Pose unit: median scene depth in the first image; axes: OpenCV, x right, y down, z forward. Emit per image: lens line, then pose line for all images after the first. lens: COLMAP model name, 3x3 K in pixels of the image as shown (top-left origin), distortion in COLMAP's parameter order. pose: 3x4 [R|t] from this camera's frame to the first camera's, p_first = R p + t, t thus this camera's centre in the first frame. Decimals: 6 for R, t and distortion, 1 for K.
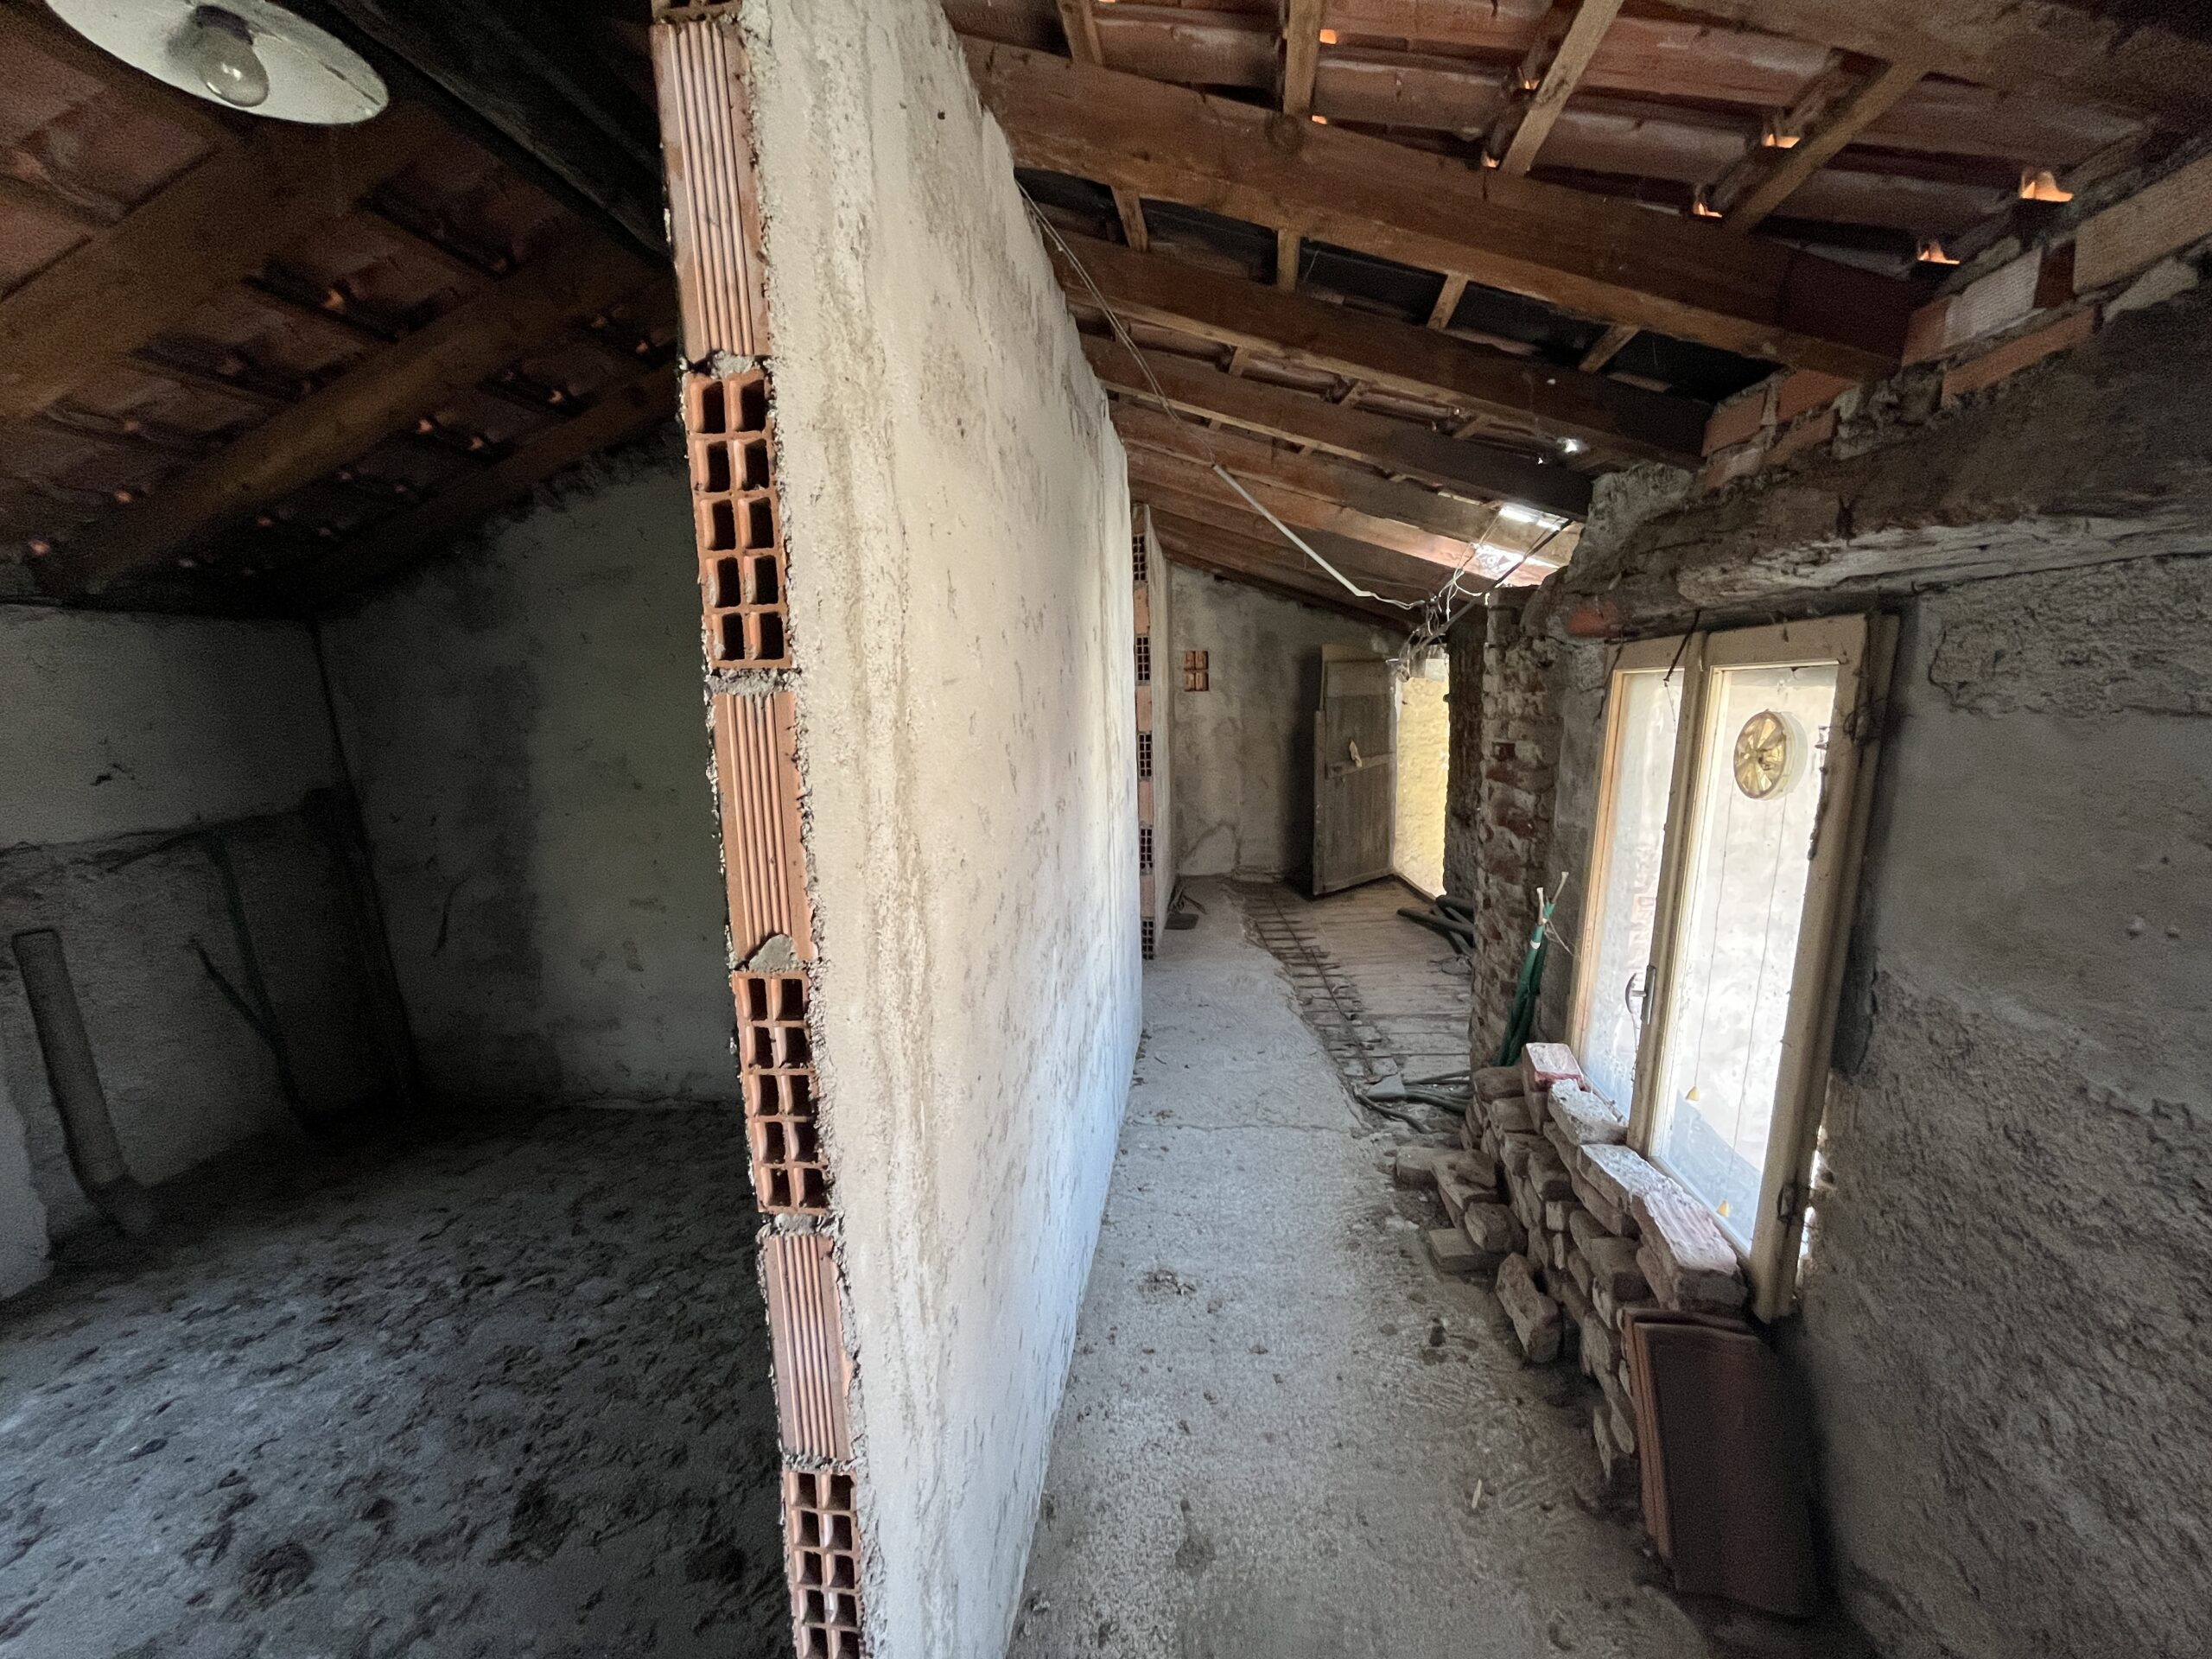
lens RADIAL K [[893.2, 0, 1110.4], [0, 893.2, 831.8], [0, 0, 1]] dist [-0.004173, 0.000233]
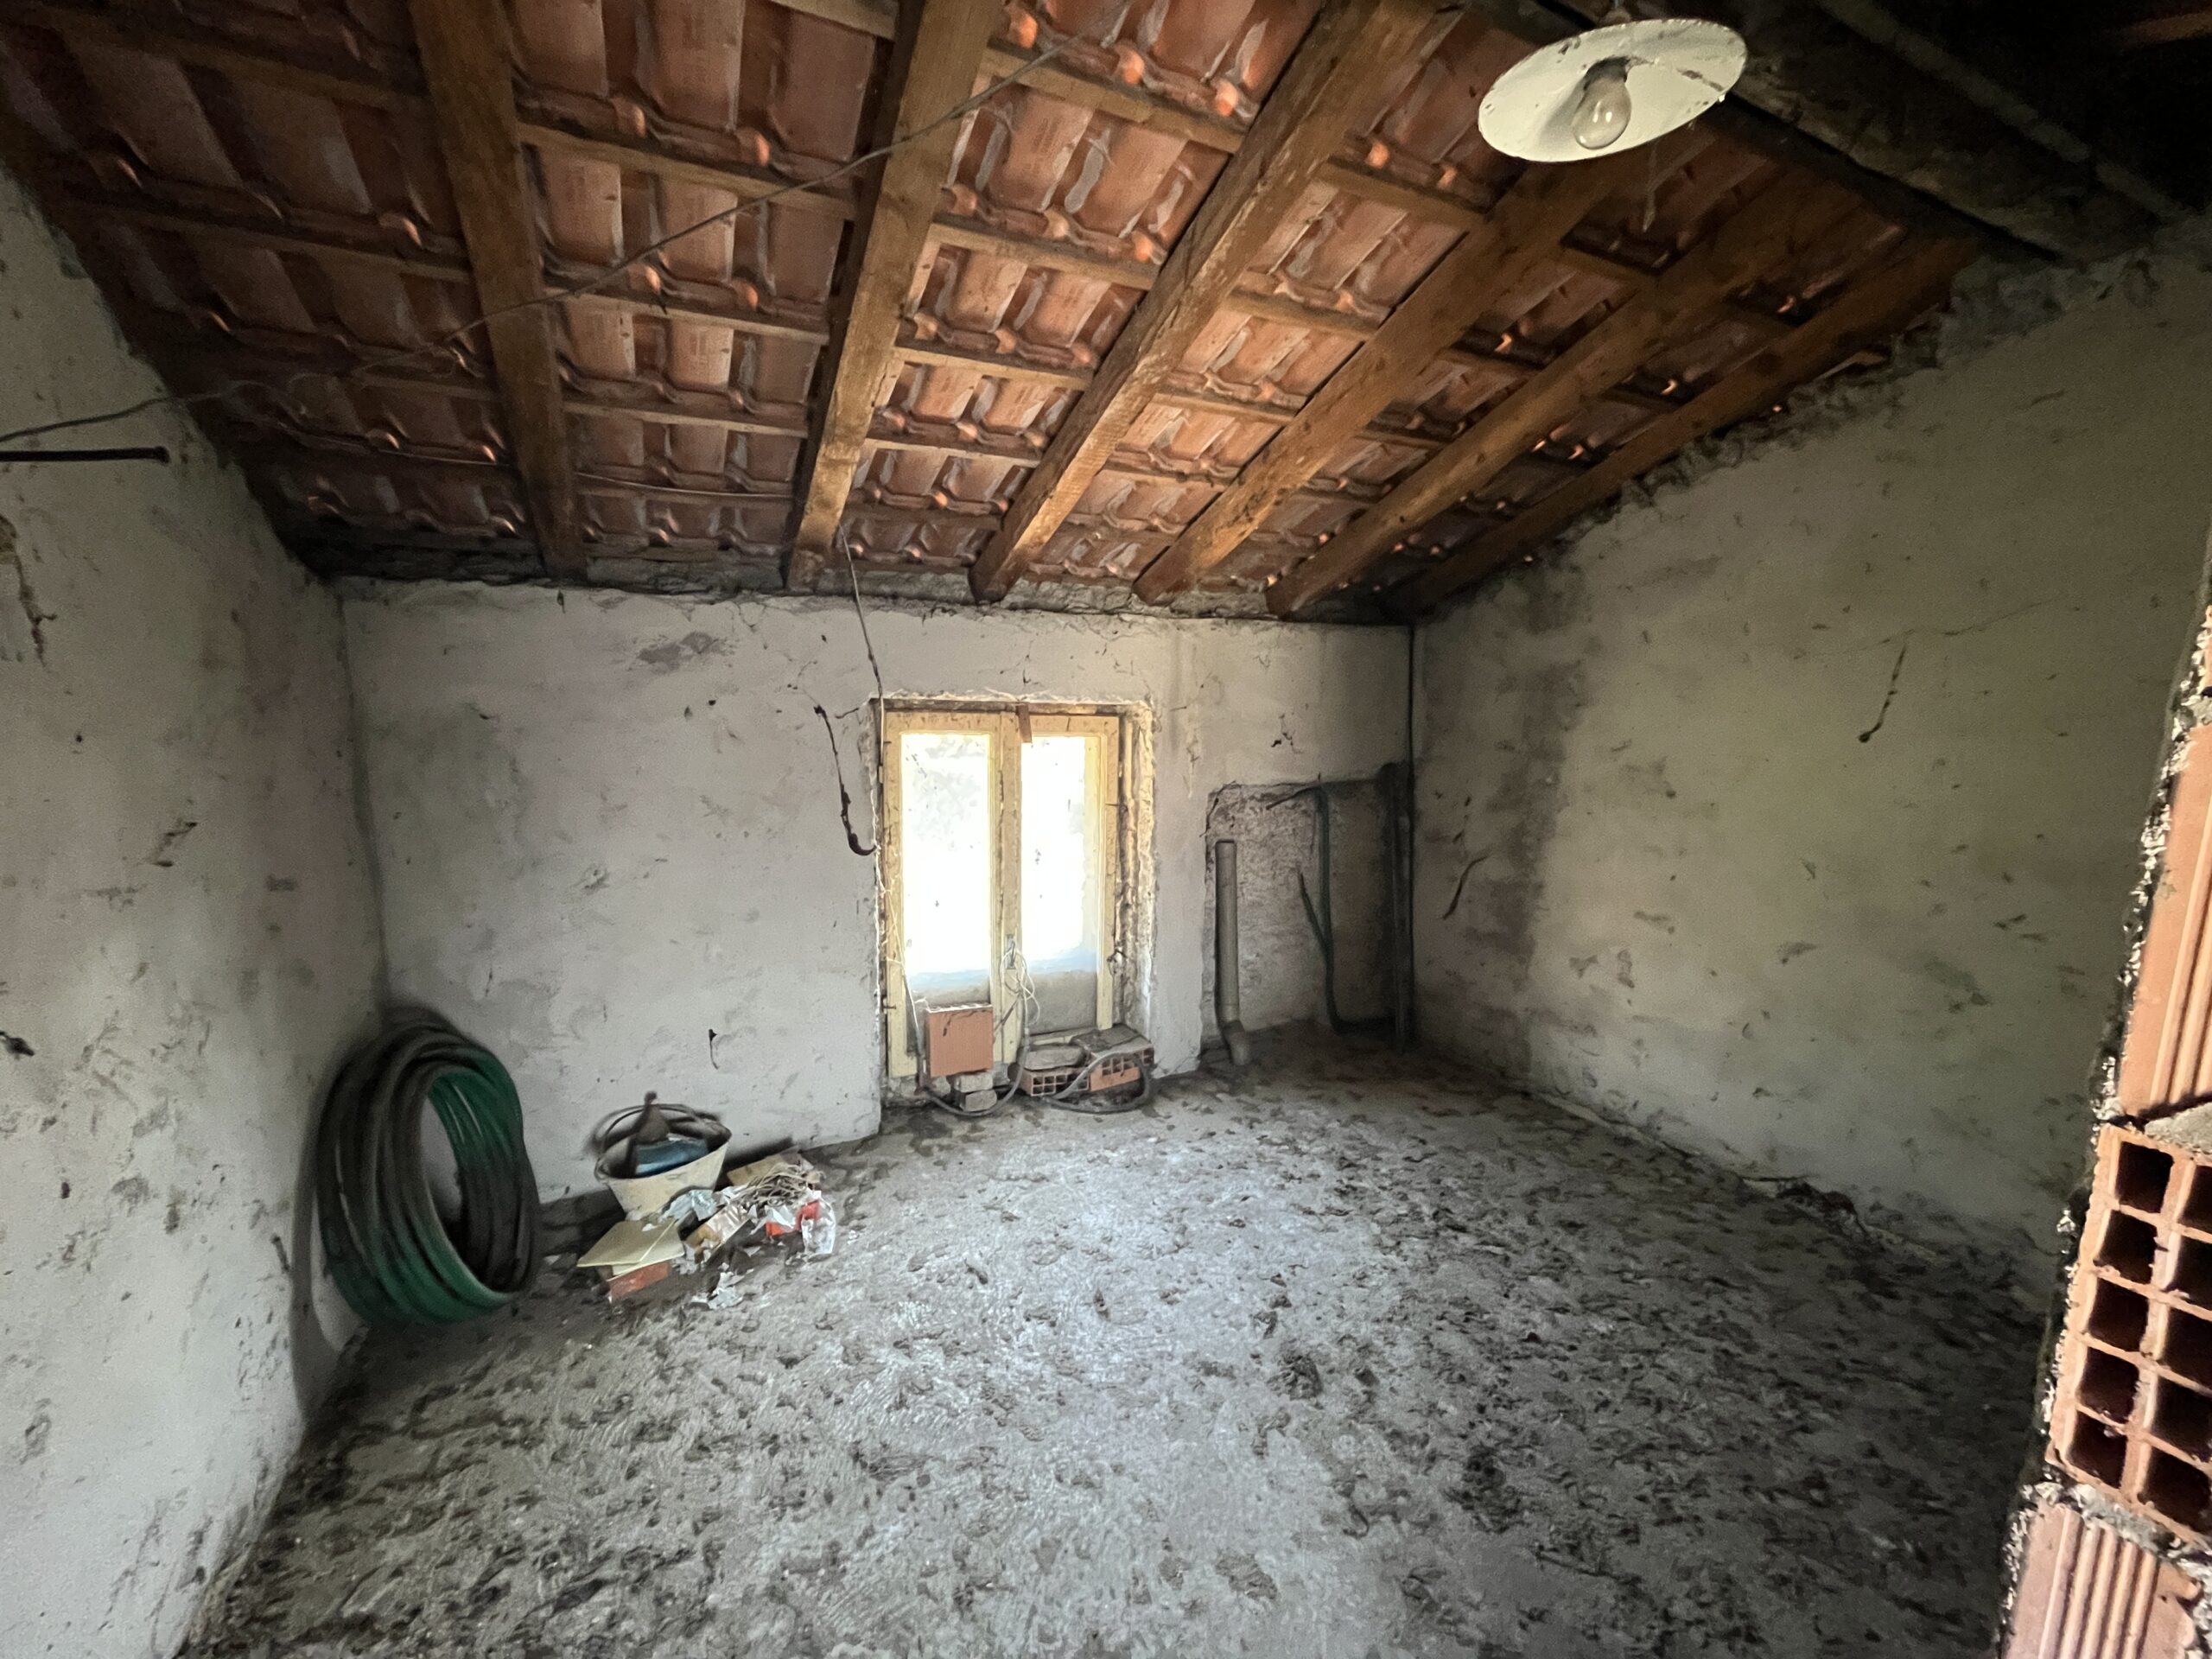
lens RADIAL K [[893.2, 0, 1107.5], [0, 893.2, 830.5], [0, 0, 1]] dist [-0.004173, 0.000233]
pose [[0.553719, 0.159210, -0.817342, -0.123058], [-0.156964, 0.983912, 0.085319, -0.001616], [0.817776, 0.081051, 0.569801, -0.015214]]
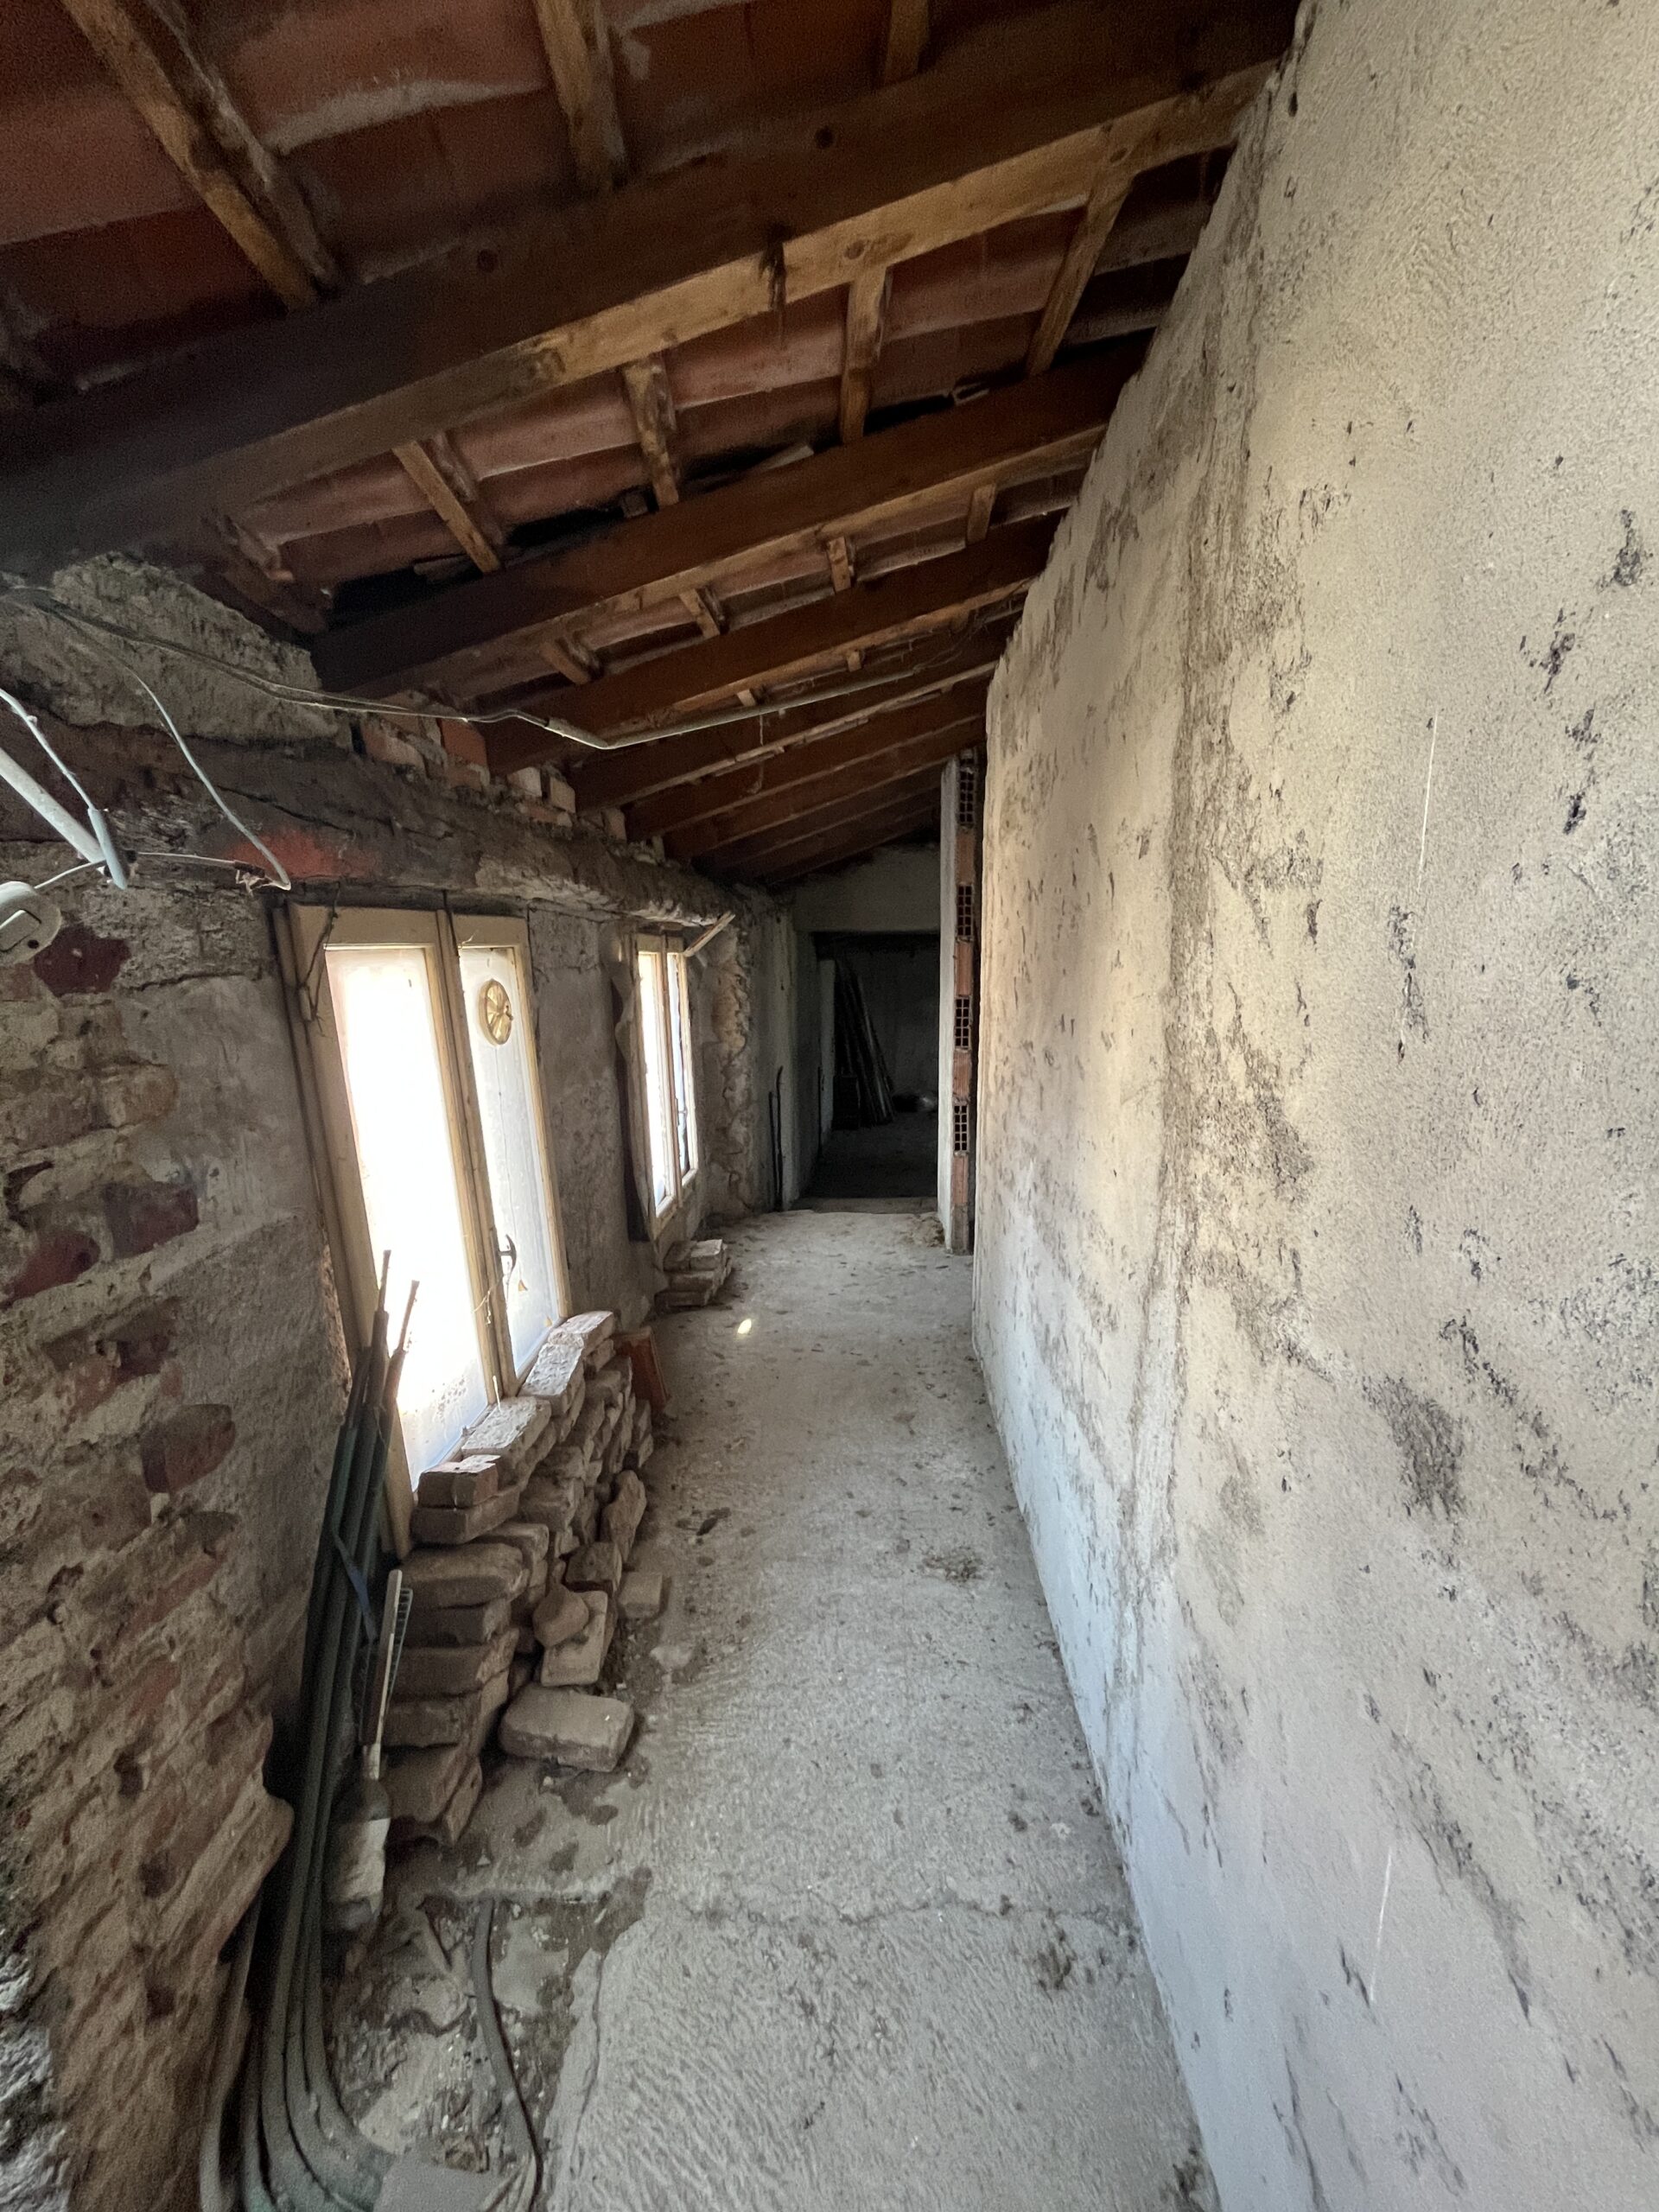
lens RADIAL K [[893.2, 0, 828.6], [0, 893.2, 1096.3], [0, 0, 1]] dist [-0.004173, 0.000233]
pose [[-0.996341, 0.038447, -0.076334, 0.212017], [0.011934, 0.946942, 0.321183, -0.243442], [0.084632, 0.319096, -0.943936, 1.458816]]
